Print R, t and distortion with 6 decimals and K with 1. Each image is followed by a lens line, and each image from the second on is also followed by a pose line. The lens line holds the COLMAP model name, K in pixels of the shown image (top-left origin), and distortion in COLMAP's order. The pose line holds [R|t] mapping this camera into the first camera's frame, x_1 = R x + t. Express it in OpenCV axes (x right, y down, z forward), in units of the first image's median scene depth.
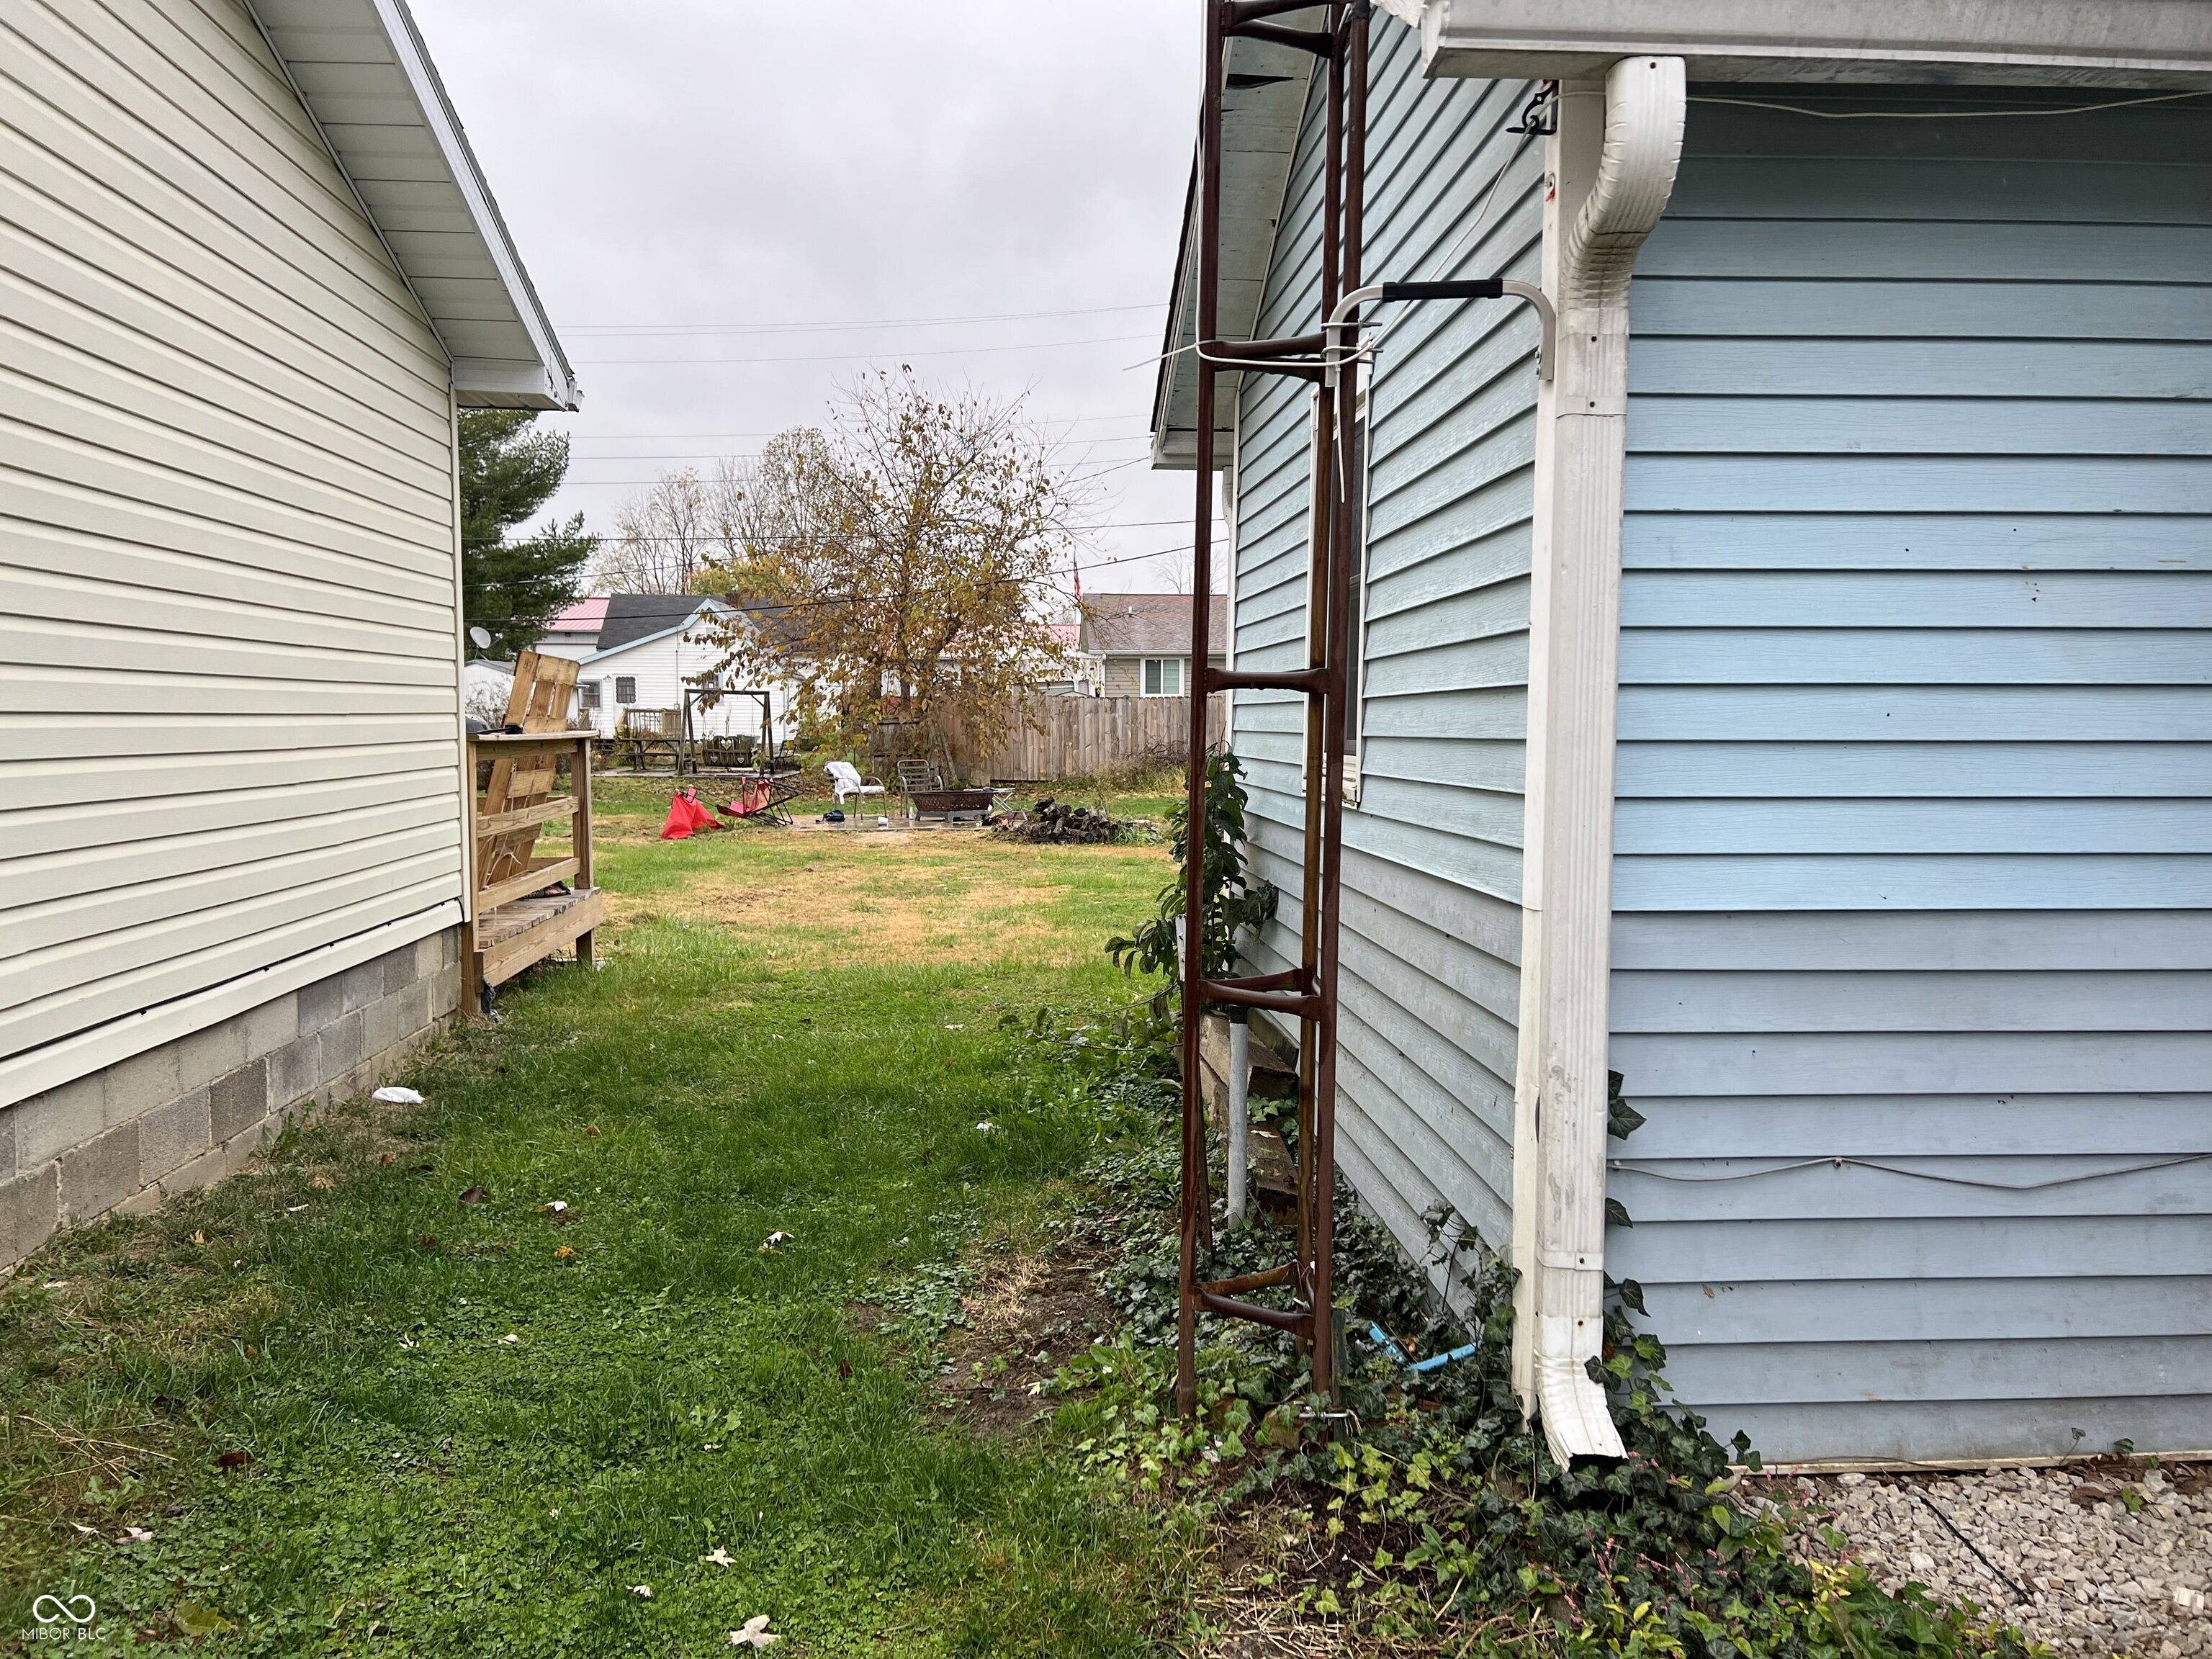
lens RADIAL K [[1652.4, 0, 1118.3], [0, 1652.4, 850.8], [0, 0, 1]] dist [0.059703, -0.065528]
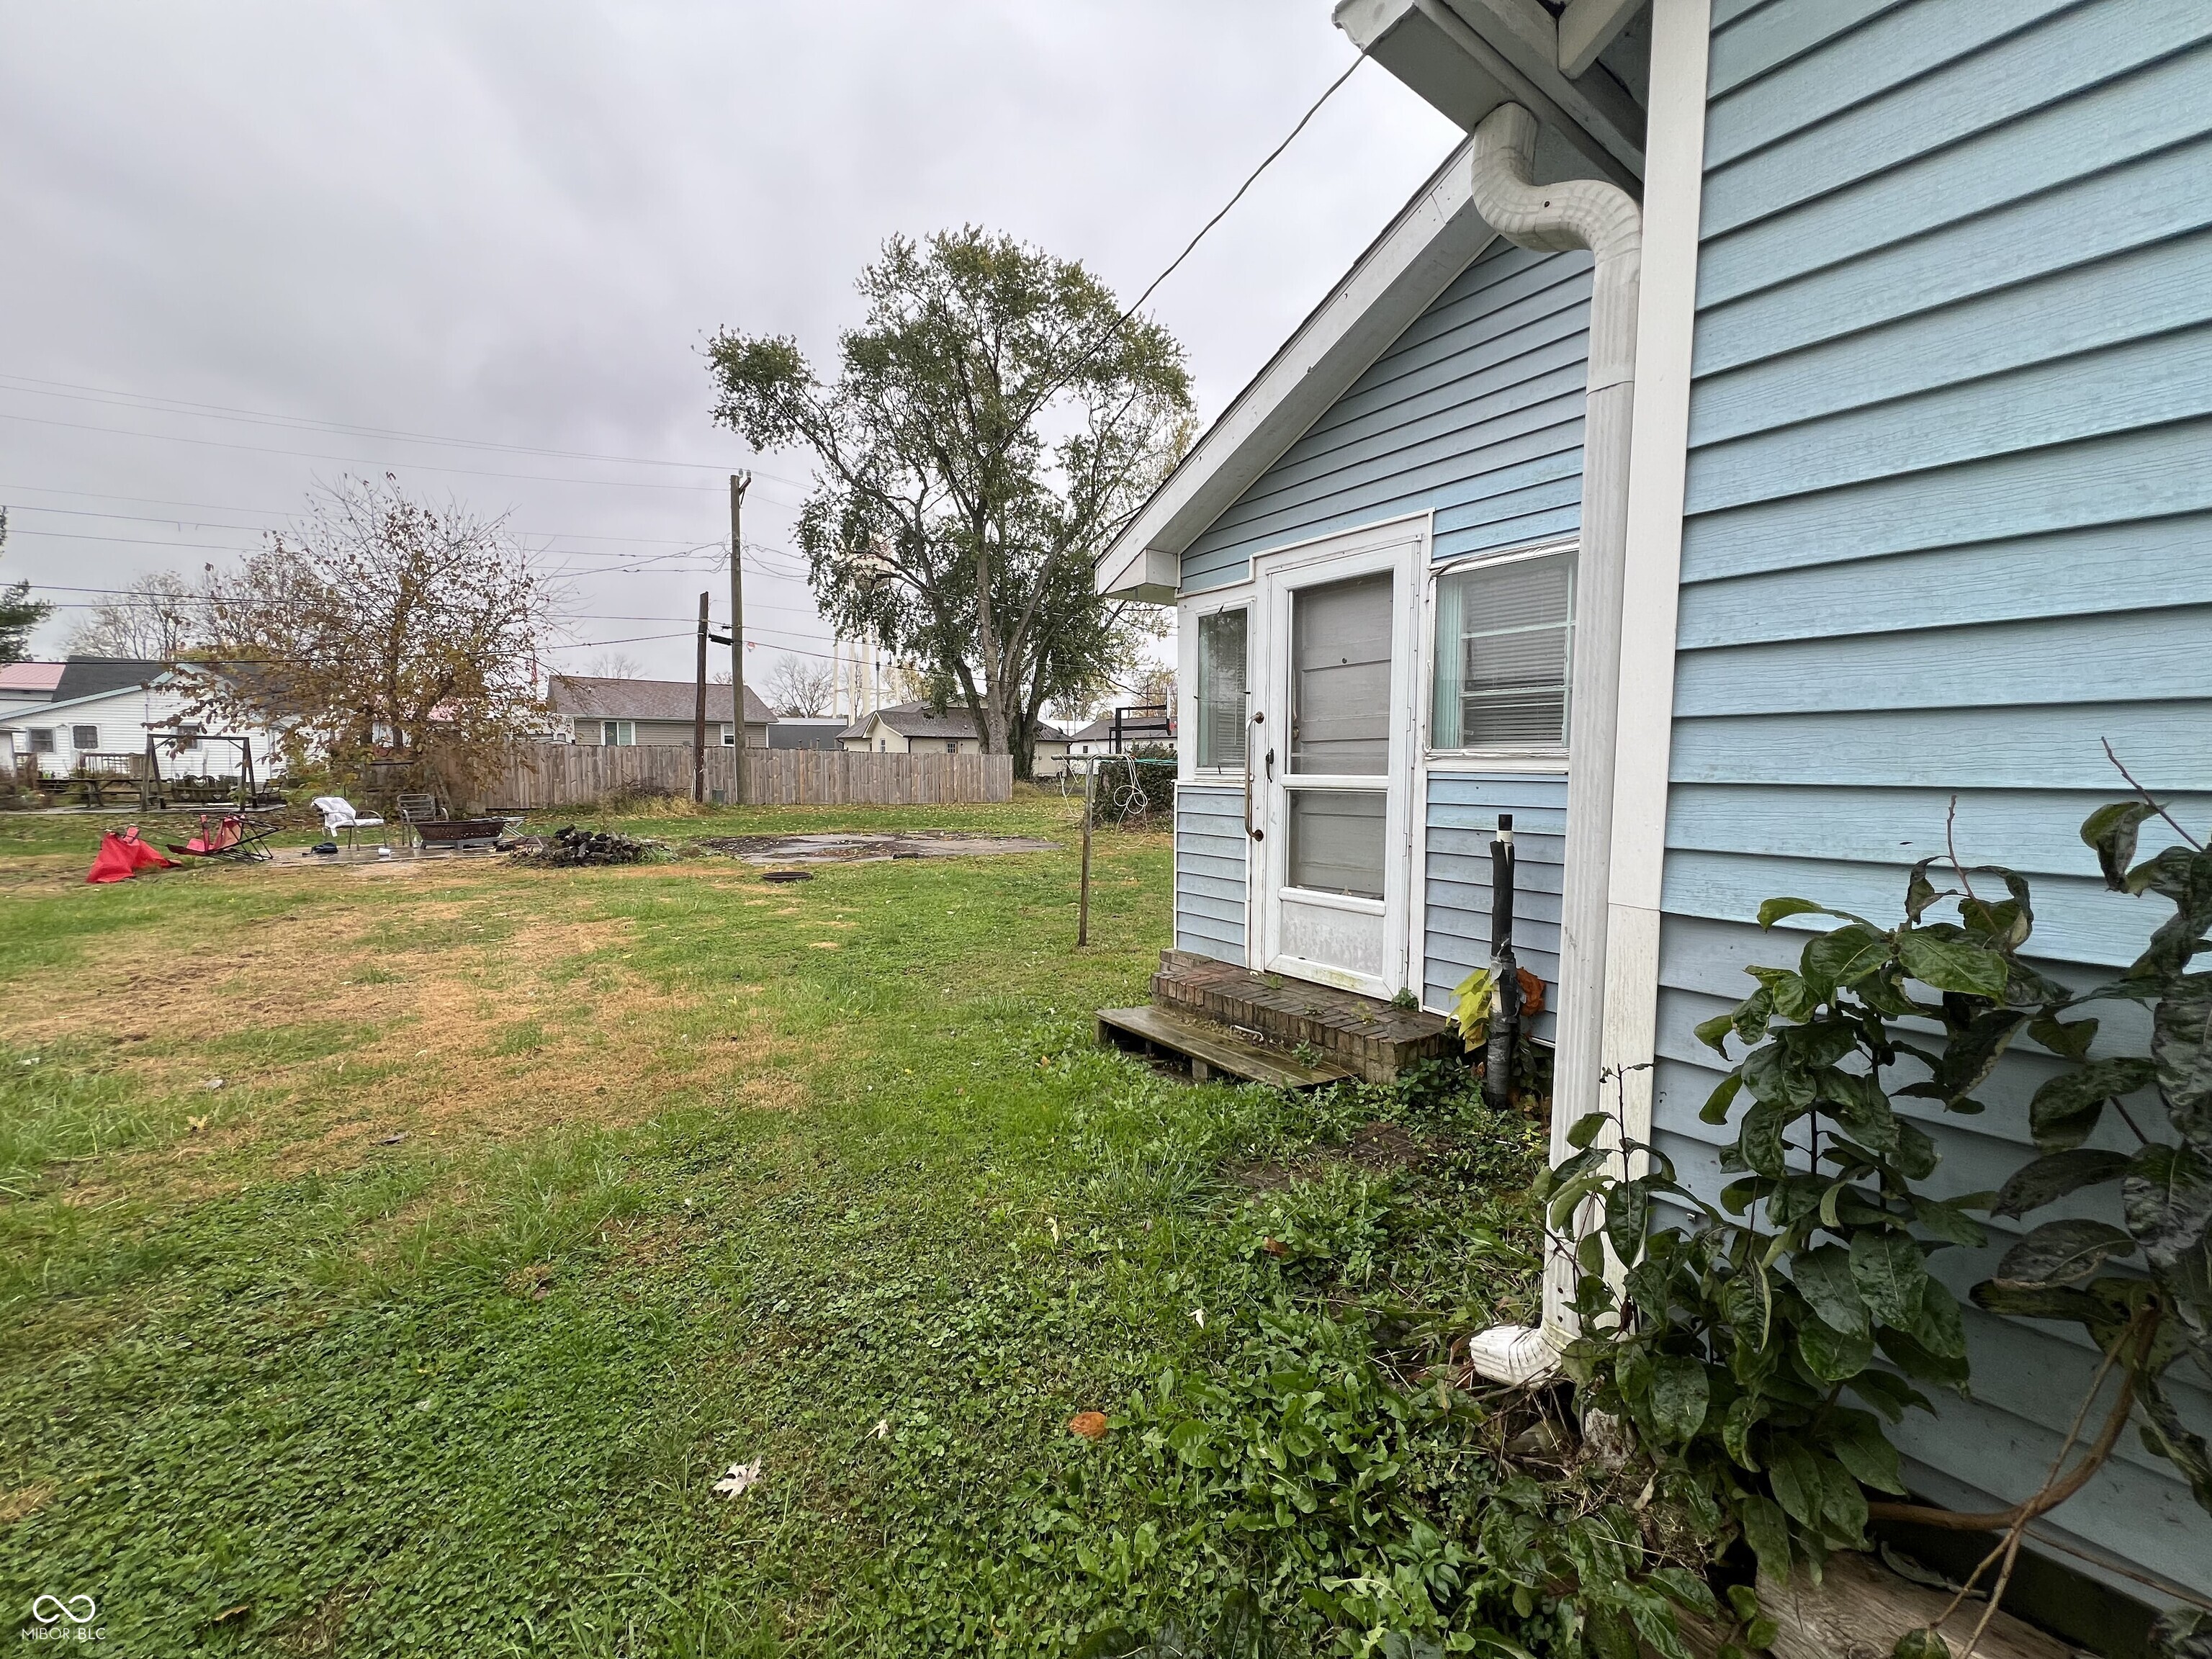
lens RADIAL K [[879.8, 0, 1107.4], [0, 879.8, 822.1], [0, 0, 1]] dist [-0.003777, 0.000654]
pose [[0.848122, -0.032421, 0.528809, -0.030393], [0.040530, 0.999171, -0.003745, -0.010942], [-0.528249, 0.024609, 0.848733, 0.180227]]
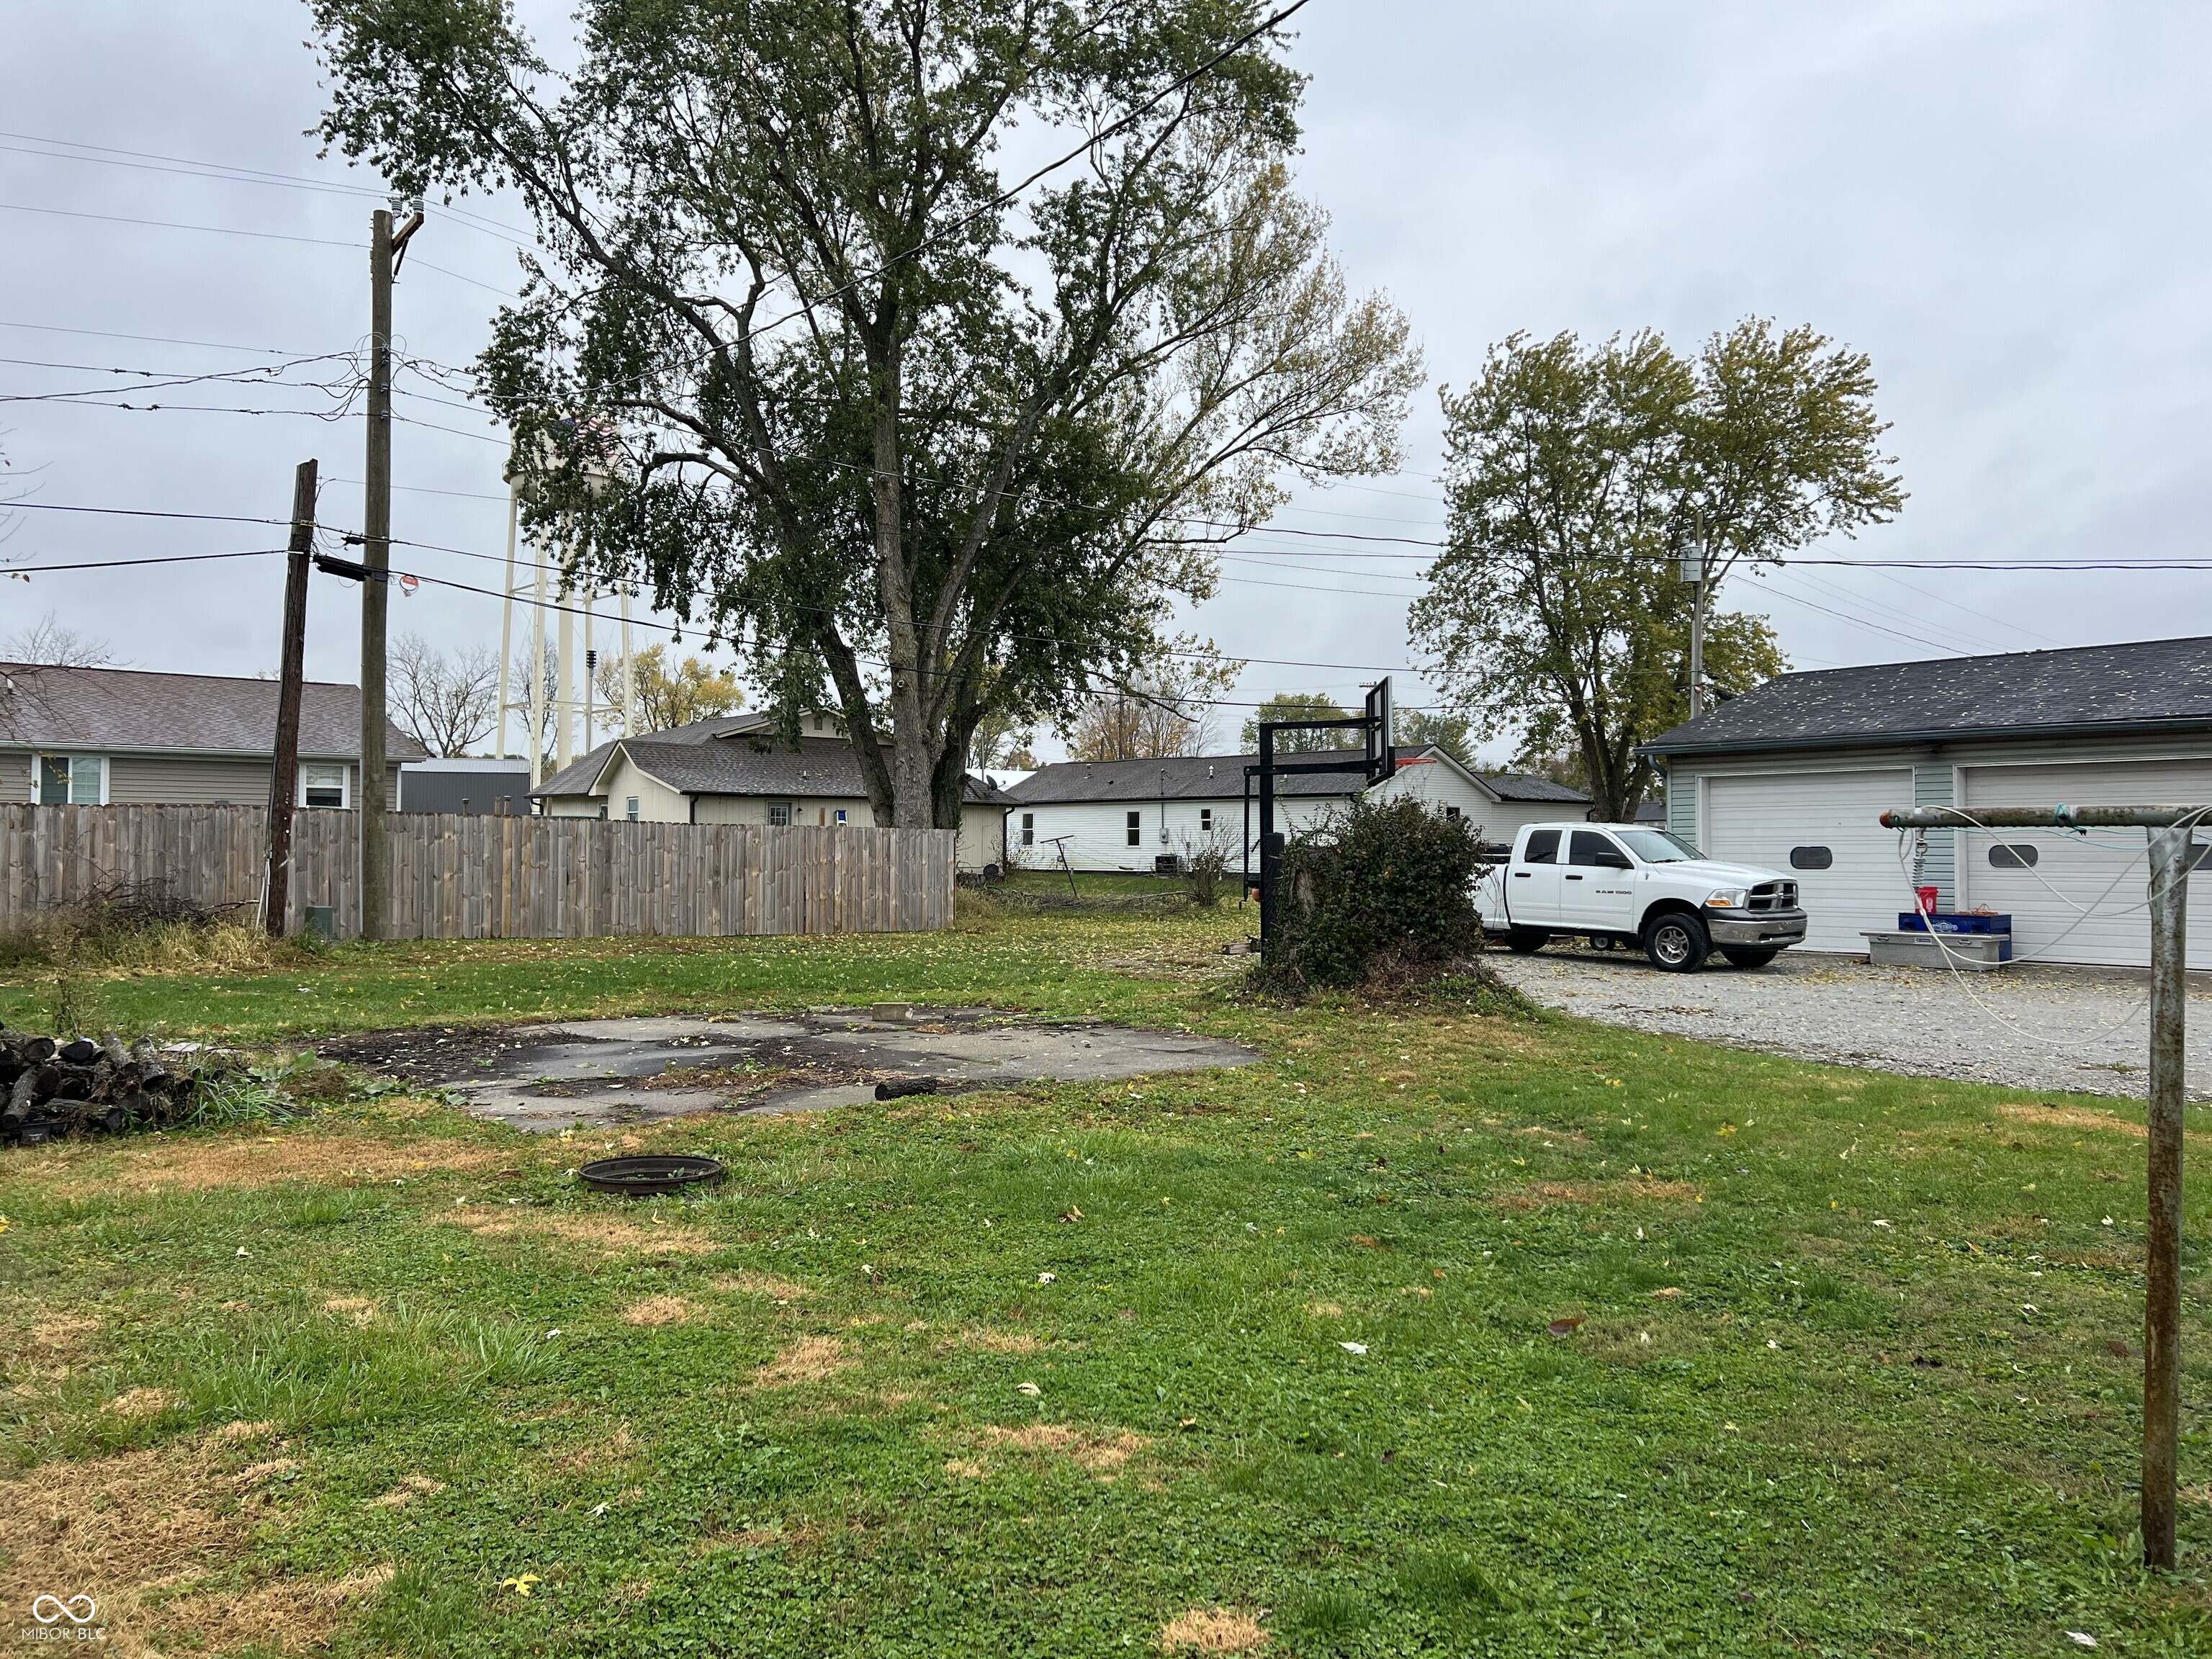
lens RADIAL K [[1652.4, 0, 1100.3], [0, 1652.4, 806.8], [0, 0, 1]] dist [0.059703, -0.065528]
pose [[0.817337, 0.019623, 0.575826, -0.035742], [0.042116, 0.994711, -0.093678, -0.021820], [-0.574619, 0.100818, 0.812188, 0.322547]]
